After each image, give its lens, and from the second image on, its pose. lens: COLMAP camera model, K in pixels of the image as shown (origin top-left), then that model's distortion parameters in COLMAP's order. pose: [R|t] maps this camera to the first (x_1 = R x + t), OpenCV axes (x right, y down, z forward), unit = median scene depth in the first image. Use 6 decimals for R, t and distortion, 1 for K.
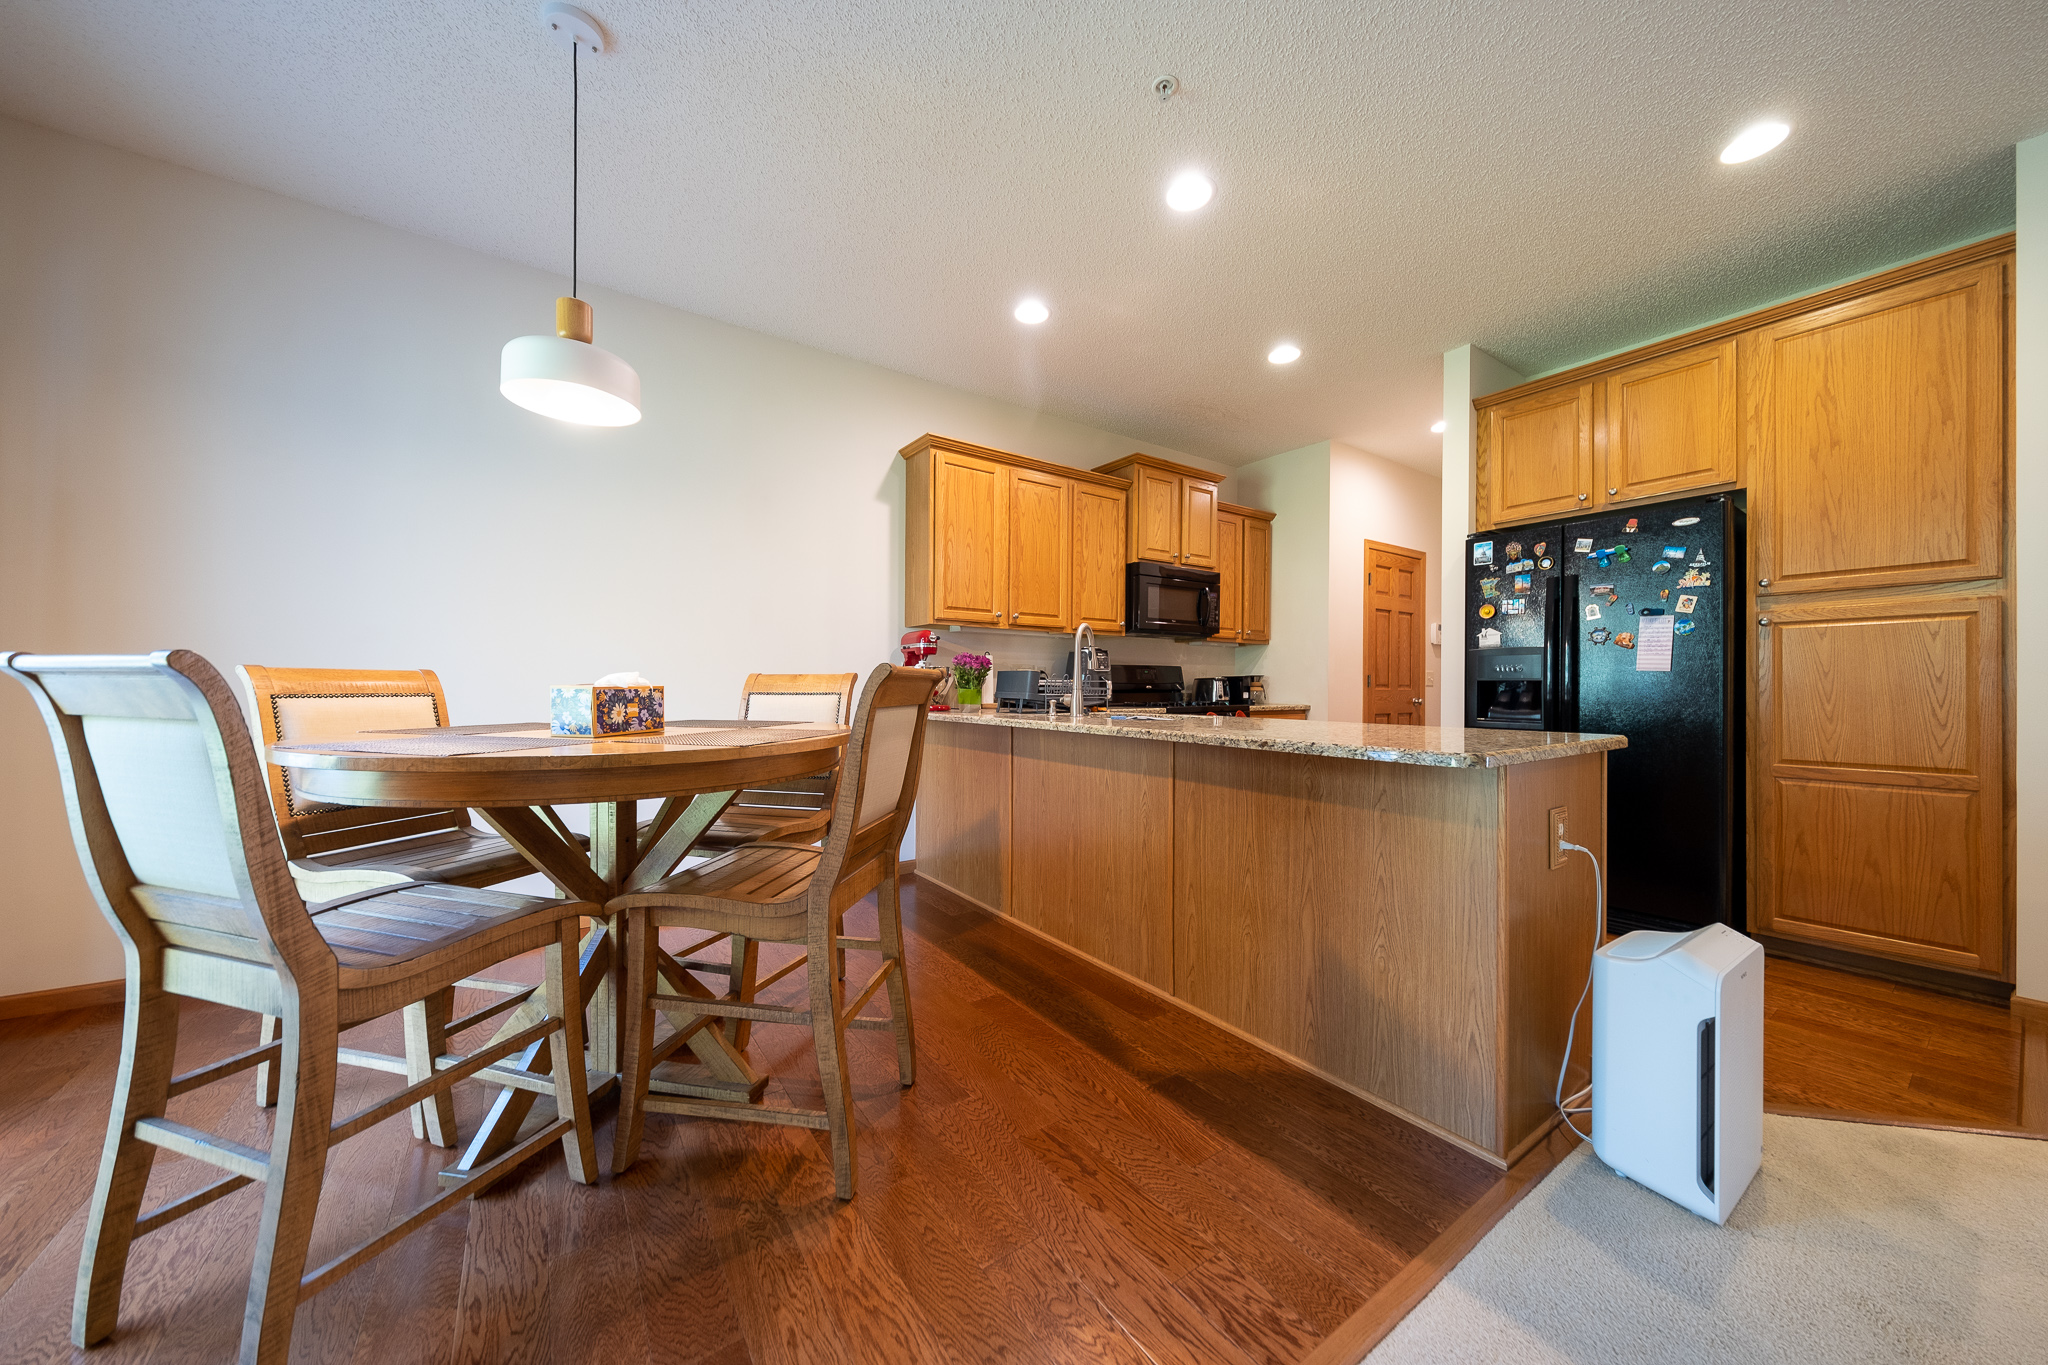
lens RADIAL K [[707.2, 0, 1023.9], [0, 707.2, 697.3], [0, 0, 1]] dist [-0.001230, -0.000242]
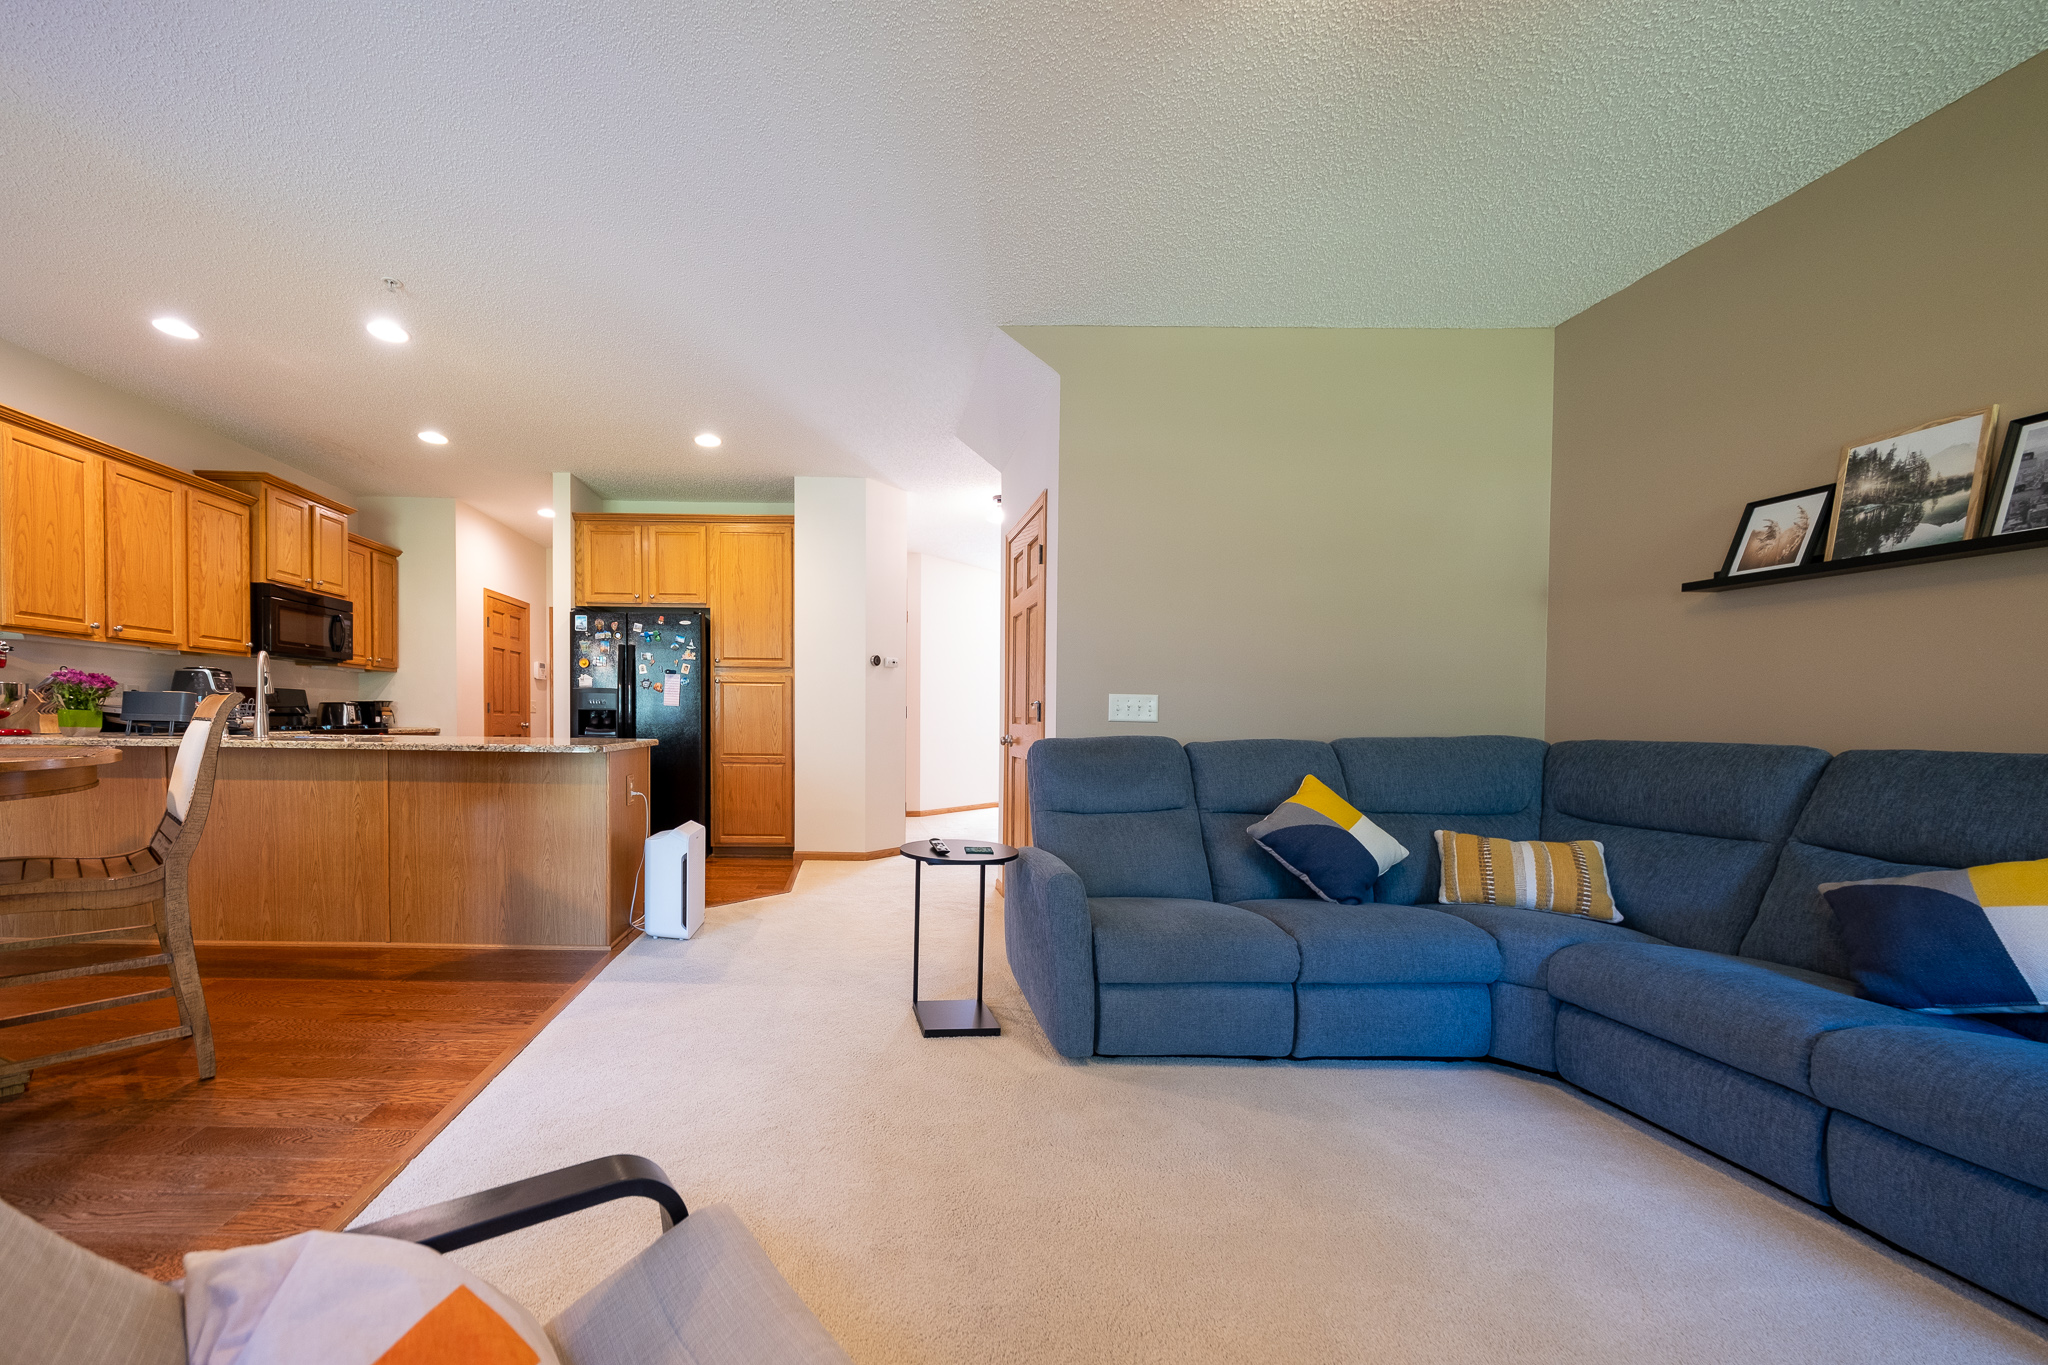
lens RADIAL K [[750.3, 0, 865.8], [0, 750.3, 736.6], [0, 0, 1]] dist [-0.001473, -0.000257]
pose [[0.564990, -0.013853, 0.824982, -0.303699], [-0.000485, 0.999853, 0.017122, 0.005551], [-0.825098, -0.010074, 0.564900, -0.368184]]
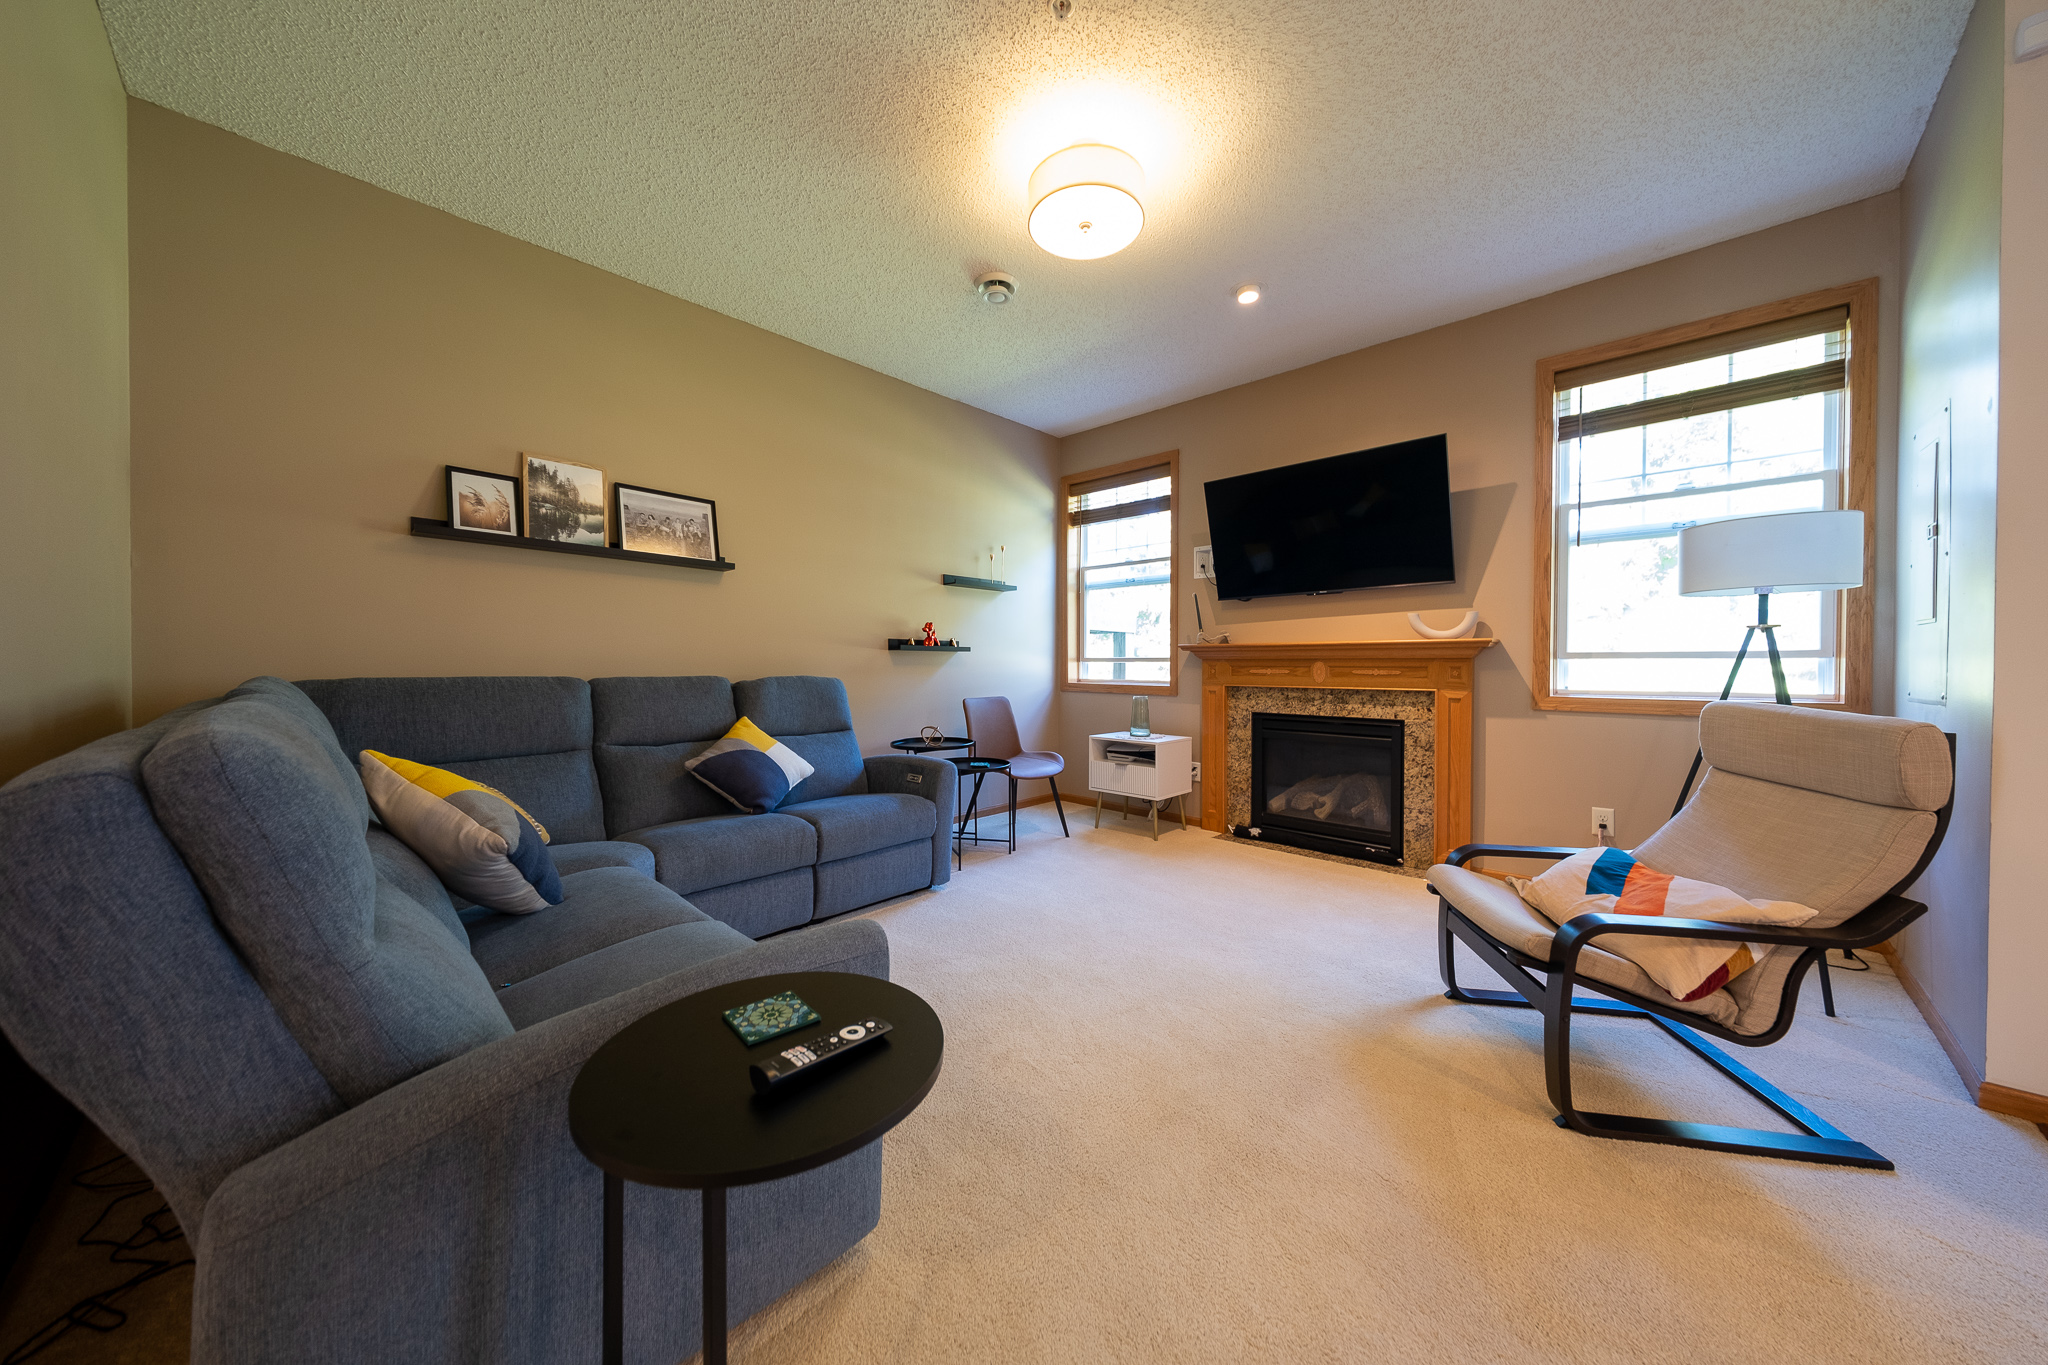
lens RADIAL K [[689.1, 0, 1026.0], [0, 689.1, 674.2], [0, 0, 1]] dist [0.000117, -0.000067]
pose [[-0.982716, -0.006689, -0.184999, 0.338545], [-0.010805, 0.999716, 0.021251, -0.002367], [0.184804, 0.022882, -0.982509, 0.249026]]
